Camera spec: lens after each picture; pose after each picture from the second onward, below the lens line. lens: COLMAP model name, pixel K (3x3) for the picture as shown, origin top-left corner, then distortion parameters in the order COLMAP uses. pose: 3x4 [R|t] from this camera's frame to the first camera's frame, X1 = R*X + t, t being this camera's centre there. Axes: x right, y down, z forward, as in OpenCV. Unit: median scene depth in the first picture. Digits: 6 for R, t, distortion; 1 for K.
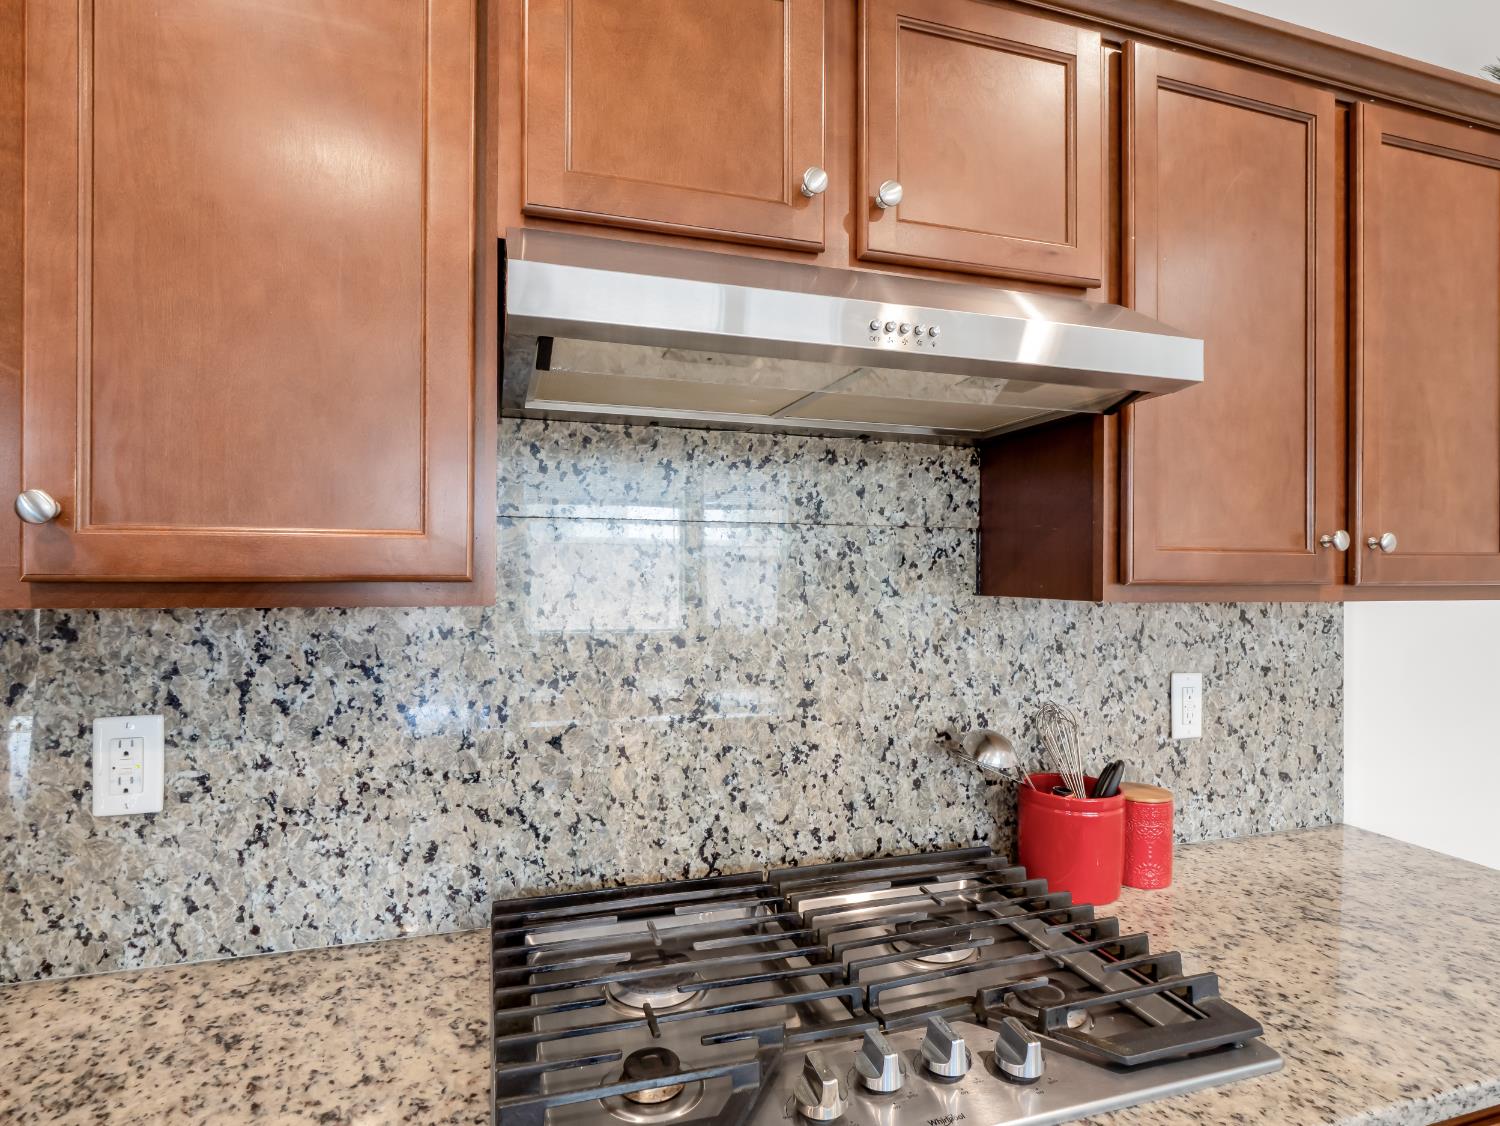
lens RADIAL K [[816.7, 0, 750.0], [0, 816.7, 563.0], [0, 0, 1]] dist [0.001104, -0.000555]
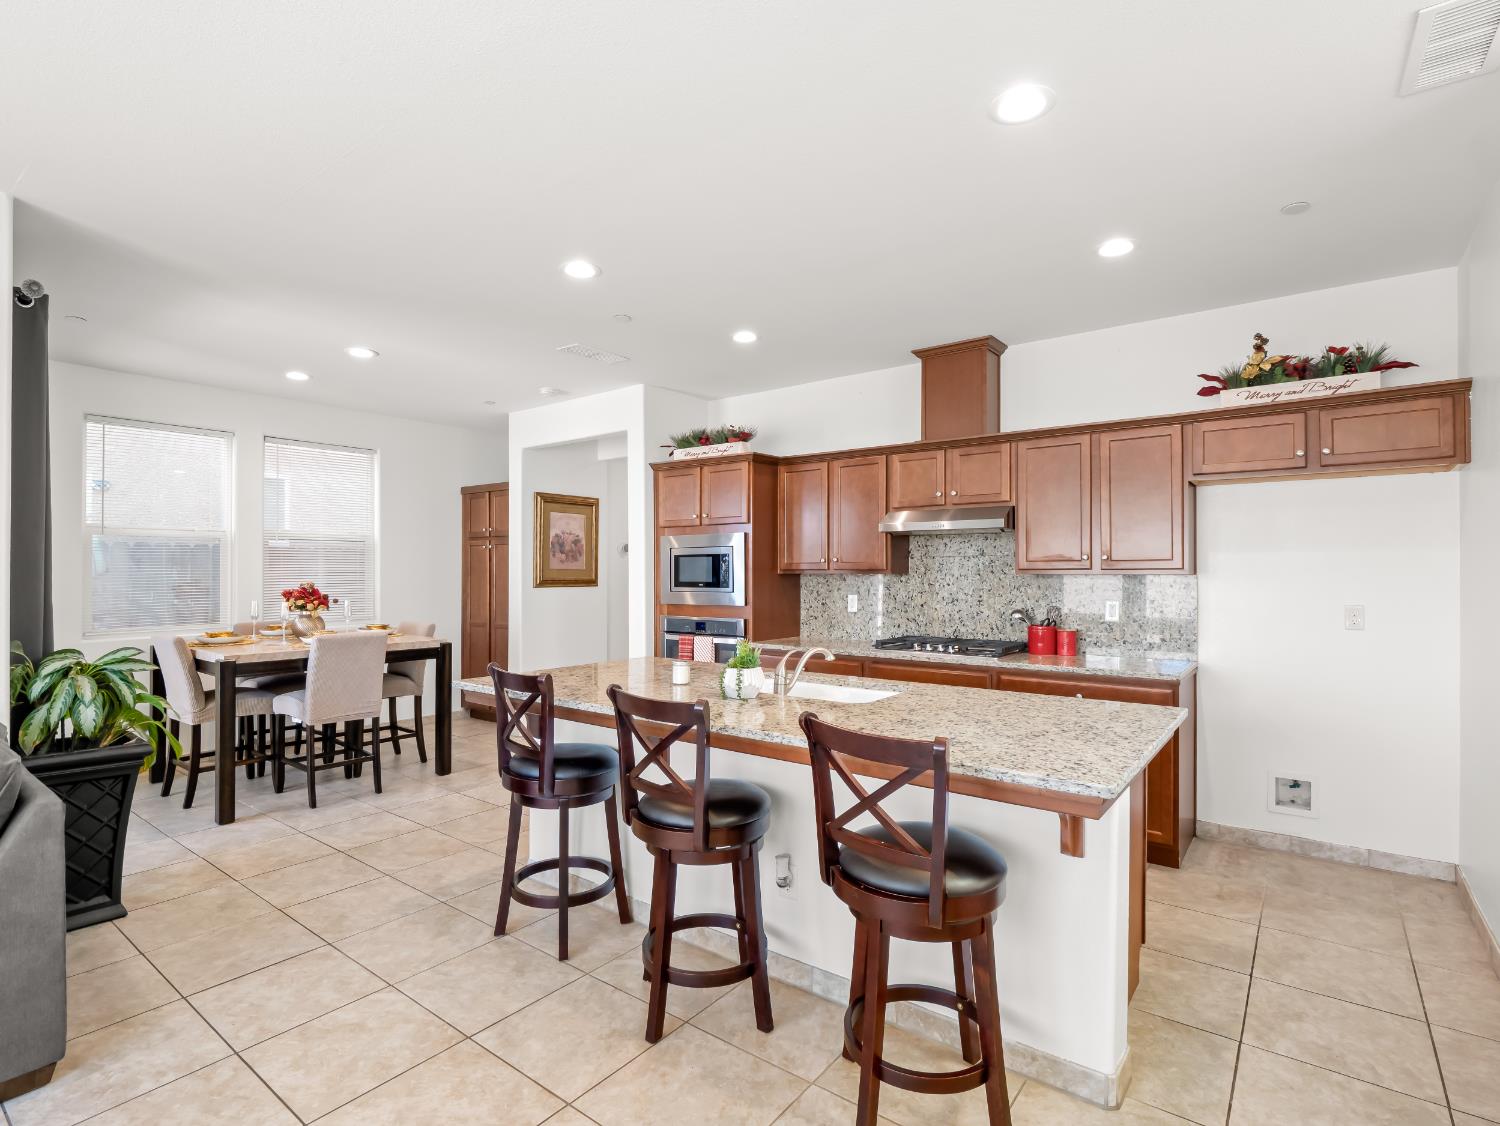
lens RADIAL K [[748.2, 0, 744.5], [0, 748.2, 559.6], [0, 0, 1]] dist [0.007132, -0.020791]
pose [[0.568858, -0.022384, -0.822131, 2.605822], [0.007823, 0.999732, -0.021807, 0.043708], [0.822399, 0.005973, 0.568880, -2.173253]]
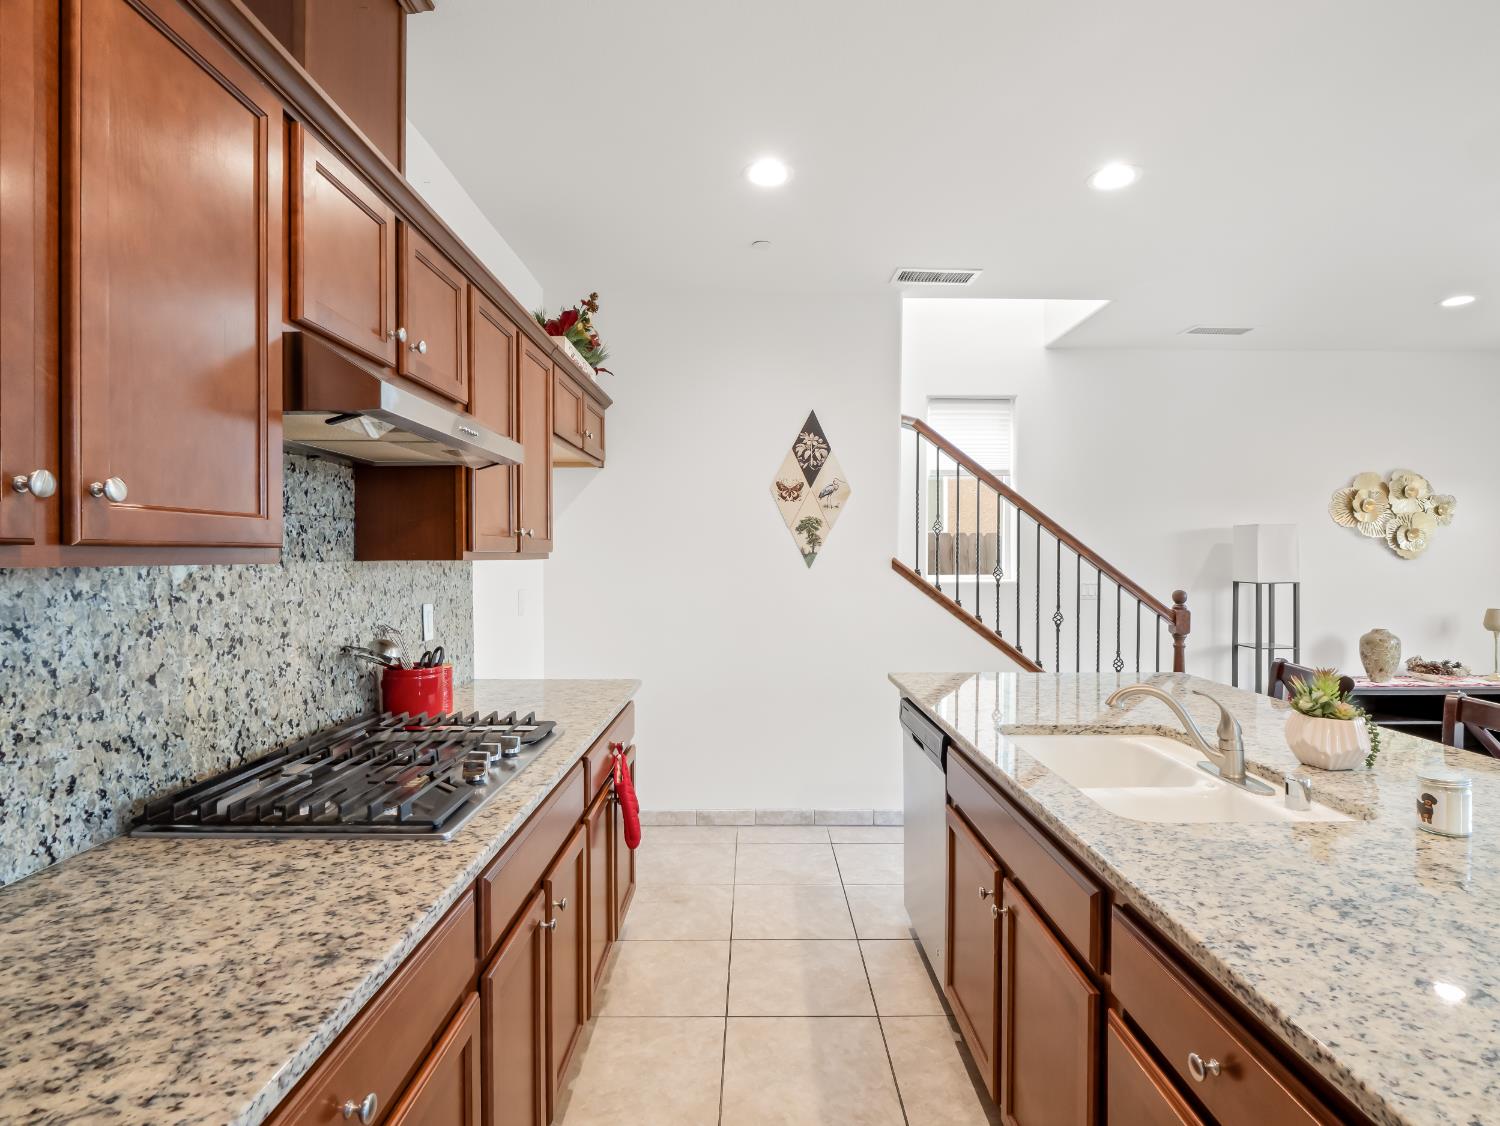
lens RADIAL K [[755.6, 0, 761.6], [0, 755.6, 564.7], [0, 0, 1]] dist [-0.012903, -0.000518]
pose [[0.295644, -0.019467, 0.955100, -1.031539], [-0.000486, 0.999789, 0.020528, 0.018893], [-0.955298, -0.006534, 0.295572, -0.225607]]
